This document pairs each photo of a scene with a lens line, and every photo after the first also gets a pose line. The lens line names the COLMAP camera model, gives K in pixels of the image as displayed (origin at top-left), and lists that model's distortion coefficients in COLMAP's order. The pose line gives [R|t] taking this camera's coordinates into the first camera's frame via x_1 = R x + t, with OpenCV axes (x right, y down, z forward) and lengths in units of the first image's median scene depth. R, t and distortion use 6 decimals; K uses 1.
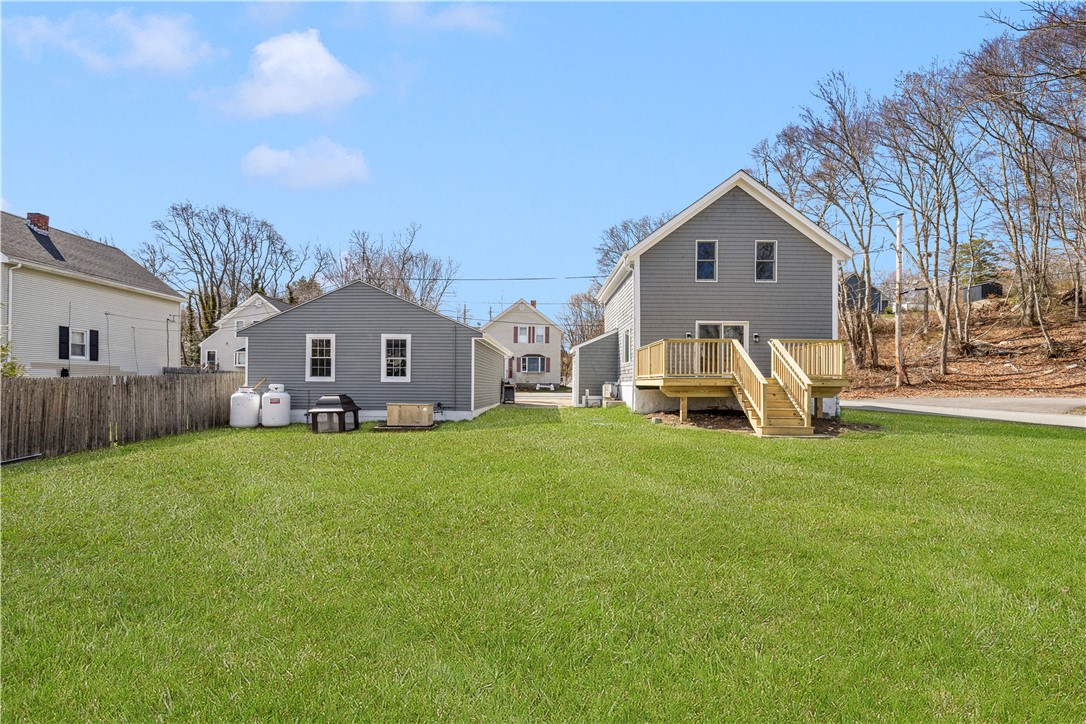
lens RADIAL K [[466.8, 0, 539.2], [0, 466.8, 387.2], [0, 0, 1]] dist [0.000886, 0.000515]
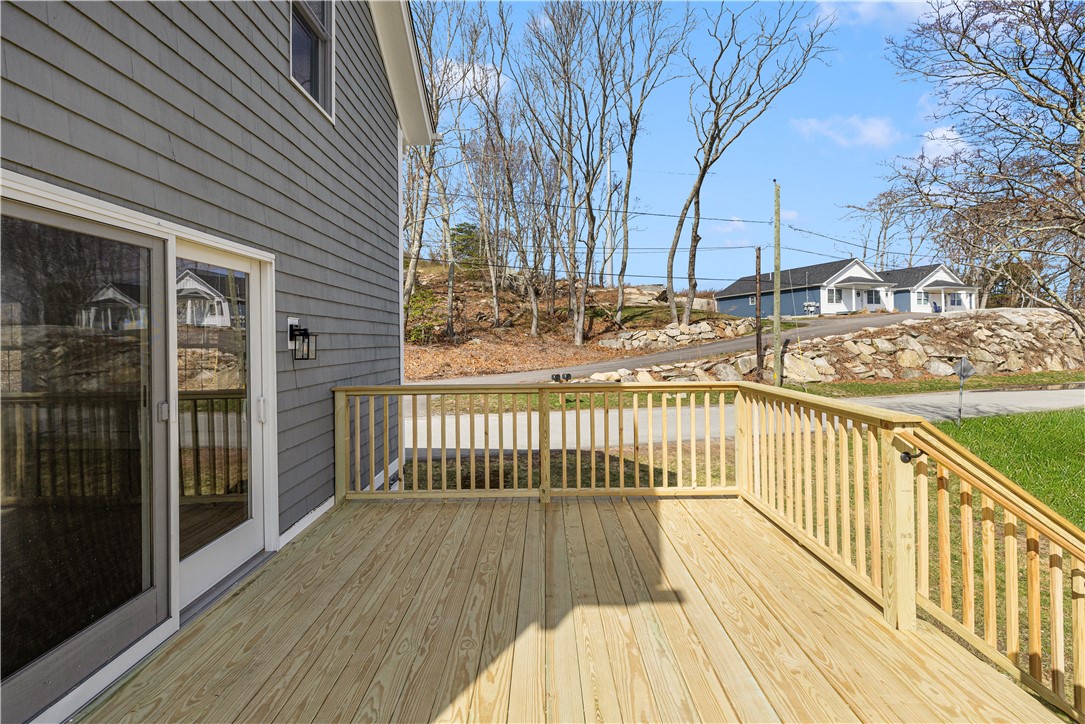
lens RADIAL K [[466.4, 0, 537.6], [0, 466.4, 334.8], [0, 0, 1]] dist [0.000886, 0.000515]
pose [[-0.004147, -0.001774, 0.999990, 0.250599], [0.015548, 0.999877, 0.001838, -0.106646], [-0.999871, 0.015555, -0.004119, 0.889473]]
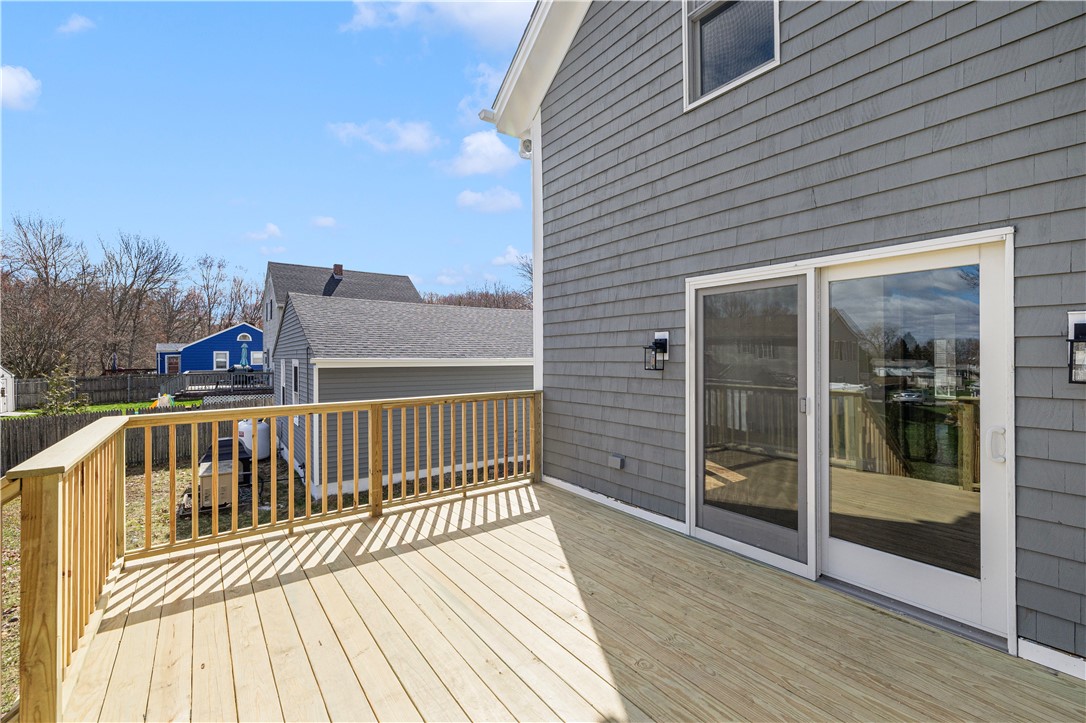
lens RADIAL K [[466.8, 0, 536.1], [0, 466.8, 354.7], [0, 0, 1]] dist [0.000886, 0.000515]
pose [[0.604241, -0.013308, -0.796691, 0.474091], [0.001453, 0.999877, -0.015600, -0.102450], [0.796801, 0.008269, 0.604186, 0.805256]]
